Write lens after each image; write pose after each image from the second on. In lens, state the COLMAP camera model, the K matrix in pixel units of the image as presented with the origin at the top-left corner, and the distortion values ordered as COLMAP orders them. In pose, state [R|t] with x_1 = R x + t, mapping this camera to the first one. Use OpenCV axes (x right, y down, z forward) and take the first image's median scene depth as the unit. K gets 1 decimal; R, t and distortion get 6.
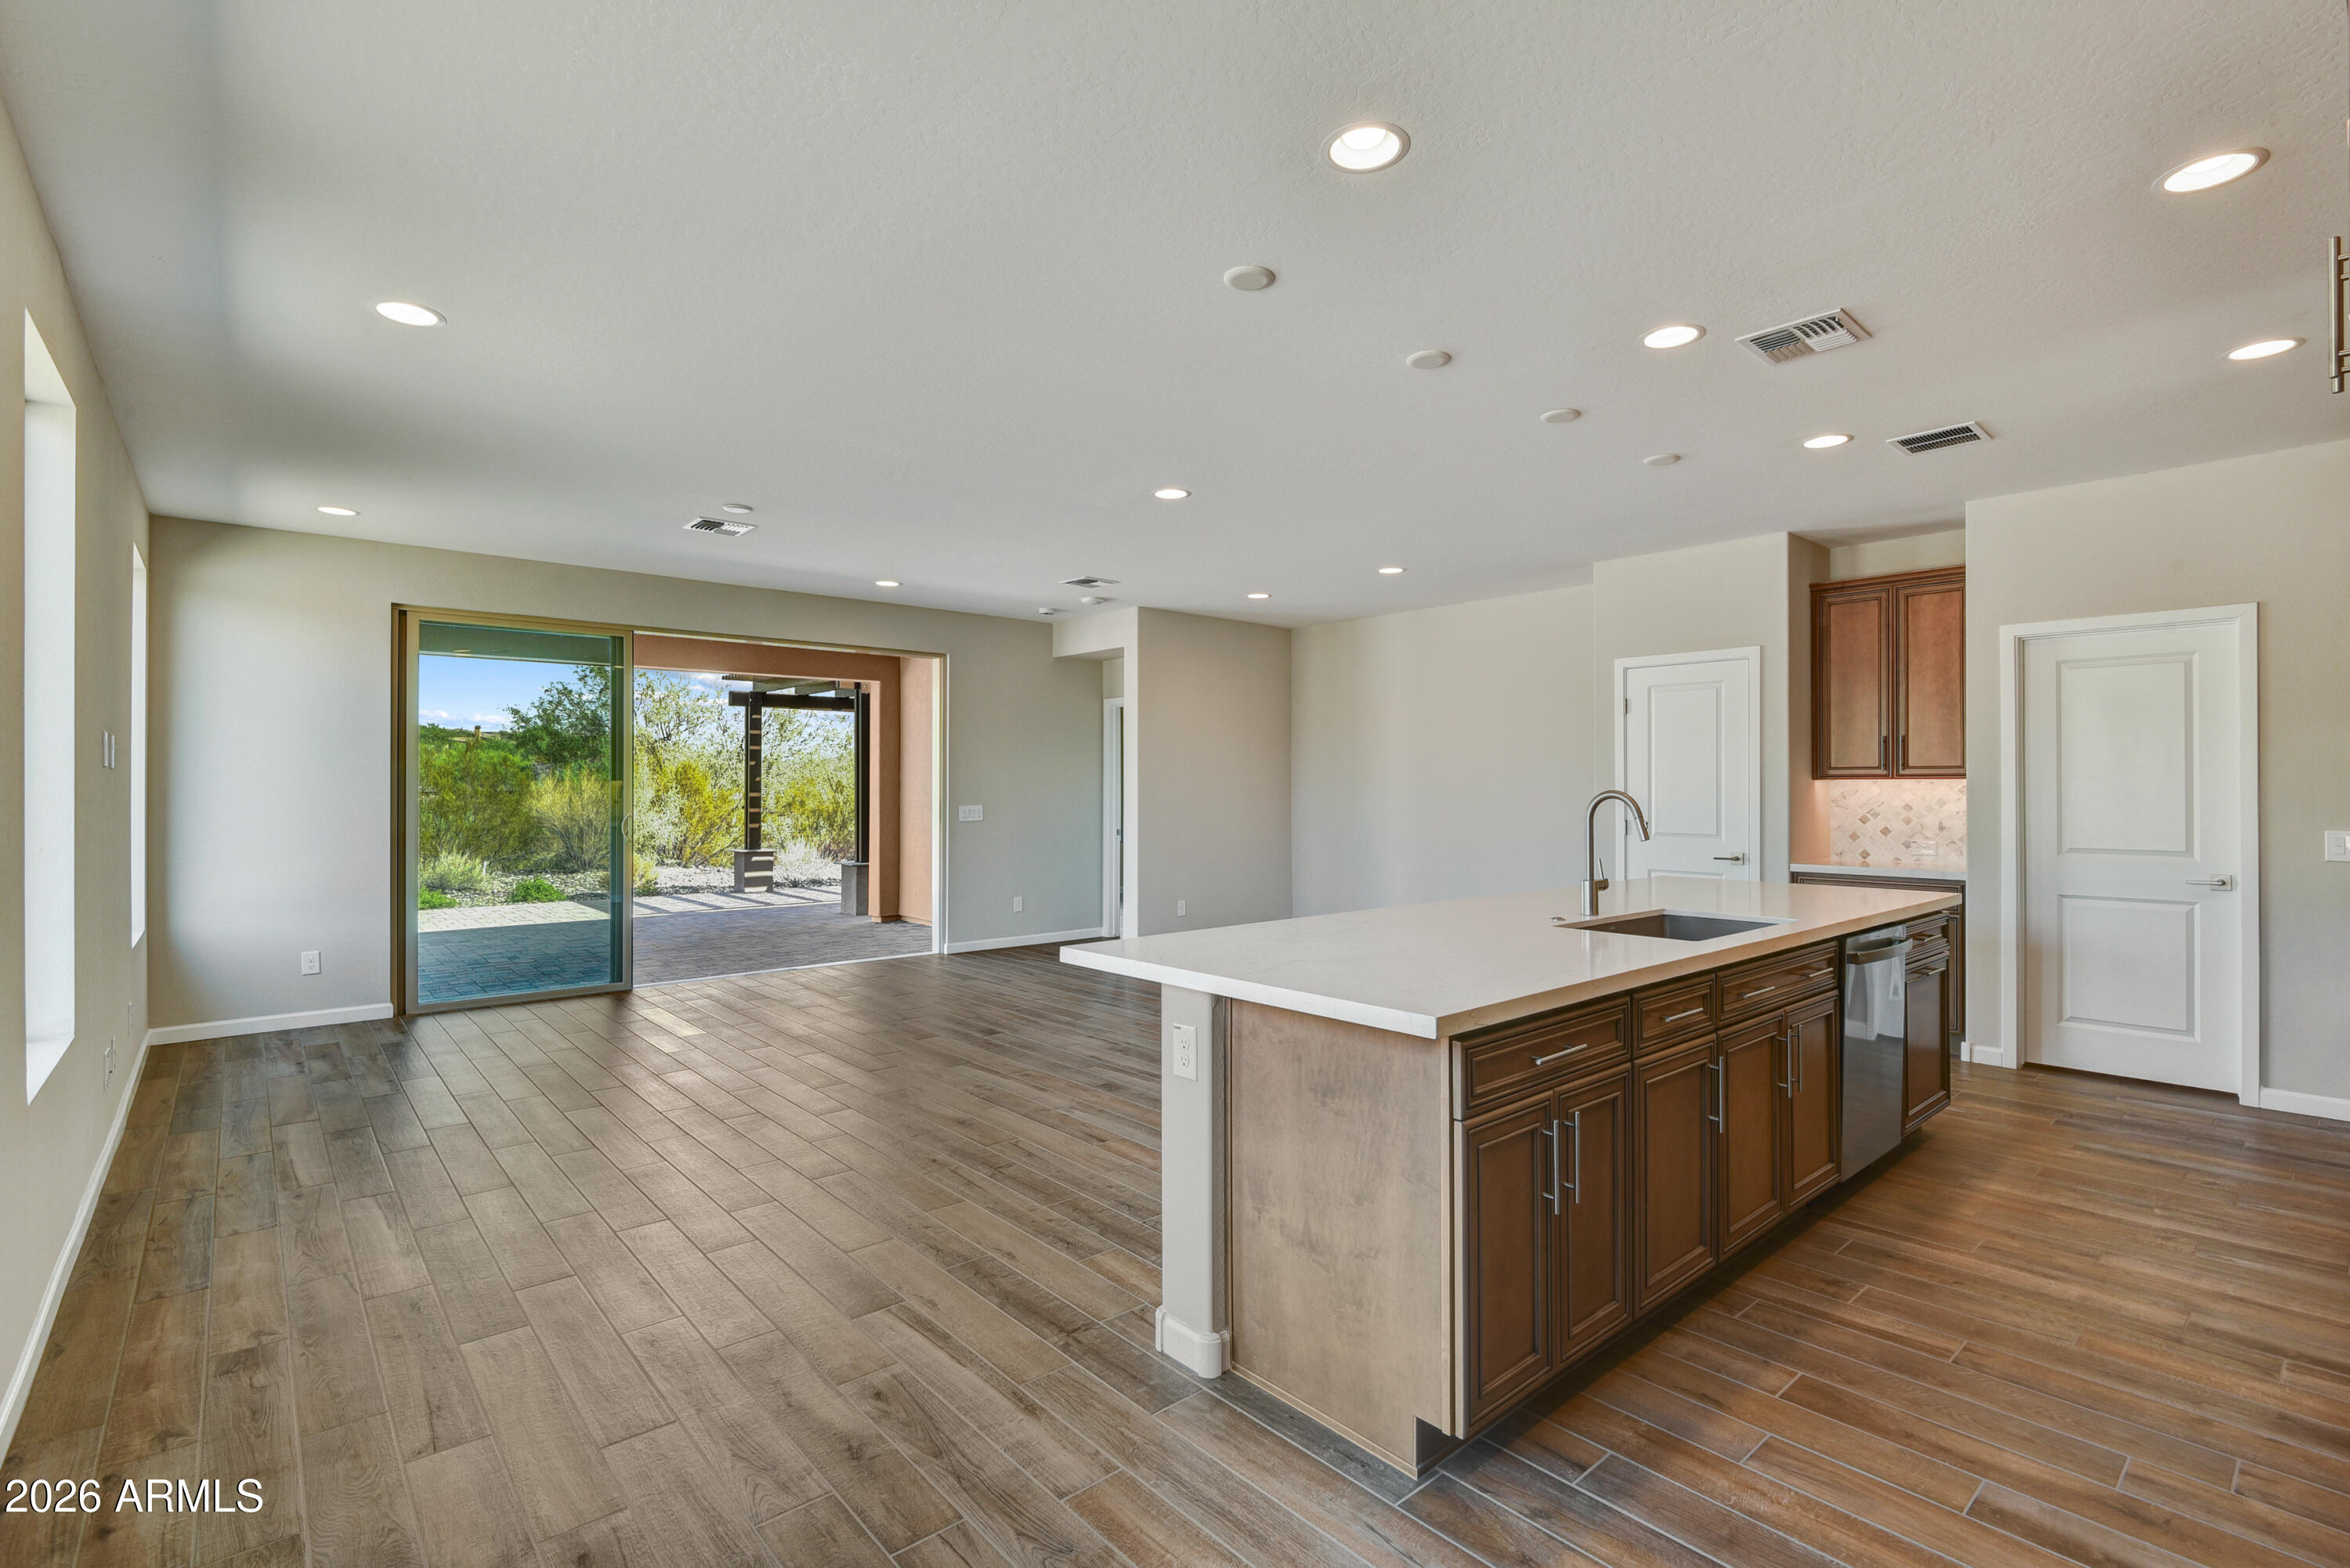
lens RADIAL K [[1088.6, 0, 1192.0], [0, 1088.6, 781.8], [0, 0, 1]] dist [0.022079, -0.020996]
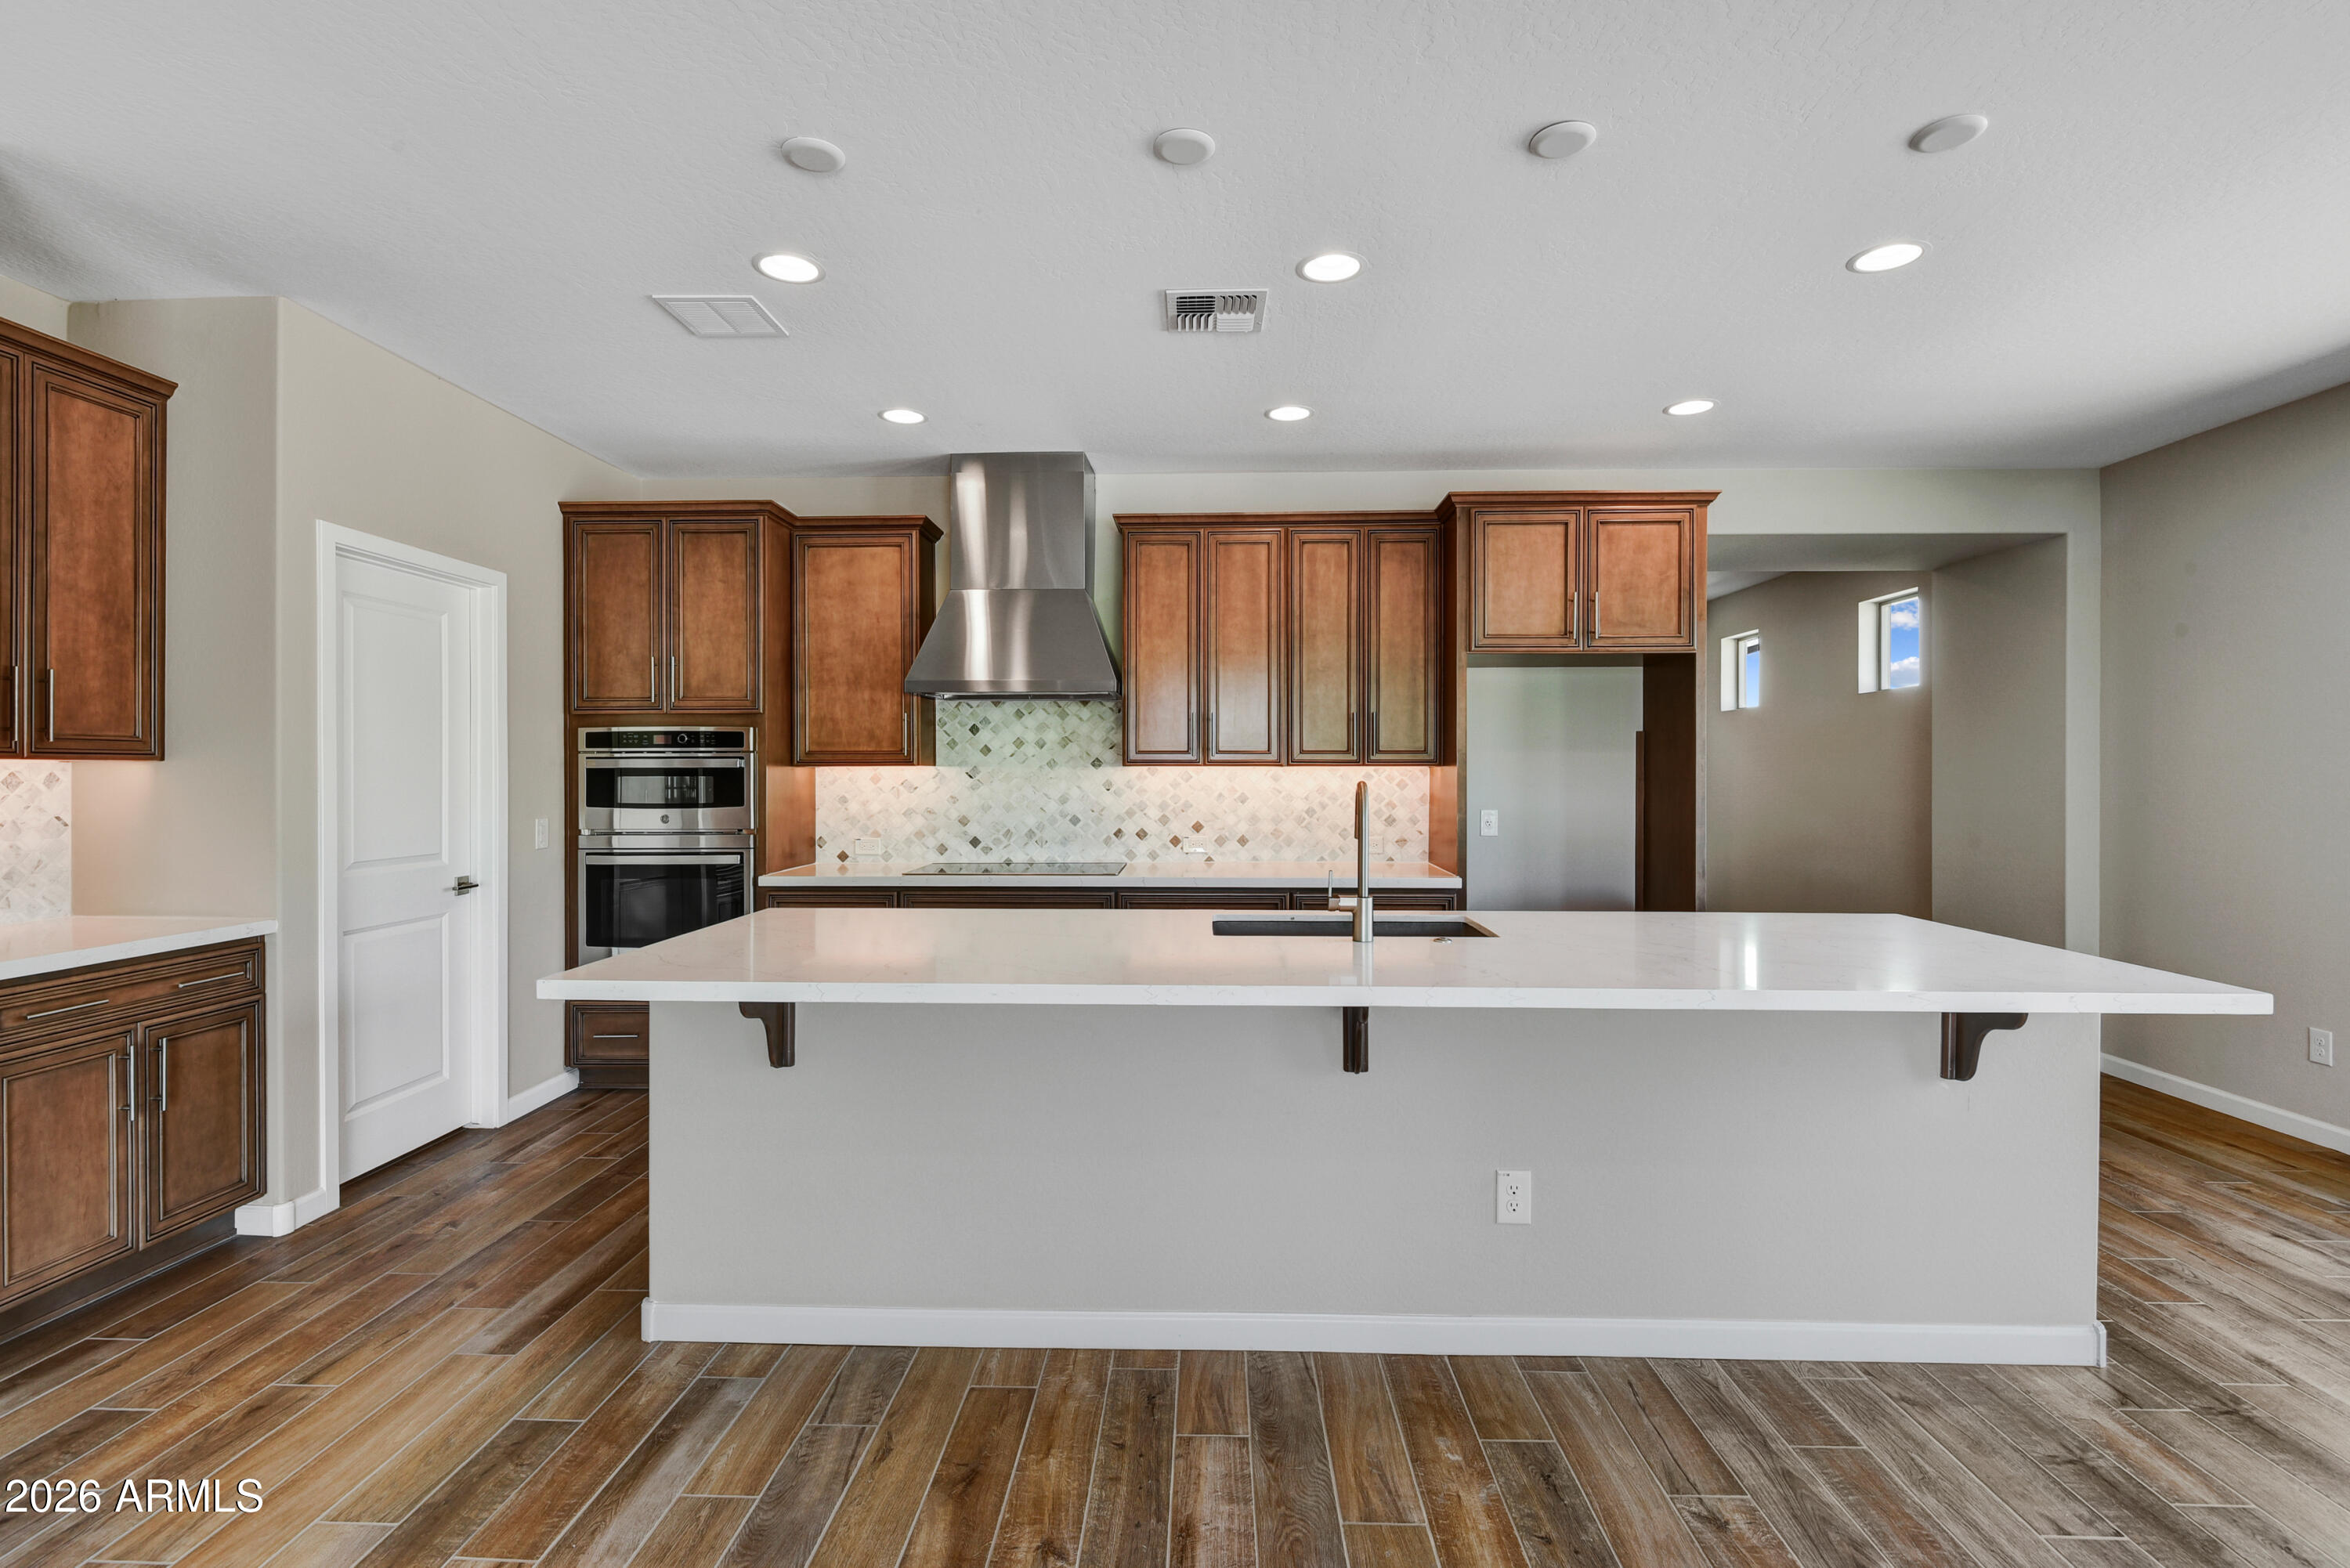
lens RADIAL K [[1074.5, 0, 1167.9], [0, 1074.5, 778.7], [0, 0, 1]] dist [0.000961, -0.006703]
pose [[-0.719189, -0.003363, 0.694806, -0.026346], [-0.004275, 0.999991, 0.000416, 0.002433], [-0.694801, -0.002671, -0.719197, 0.662596]]
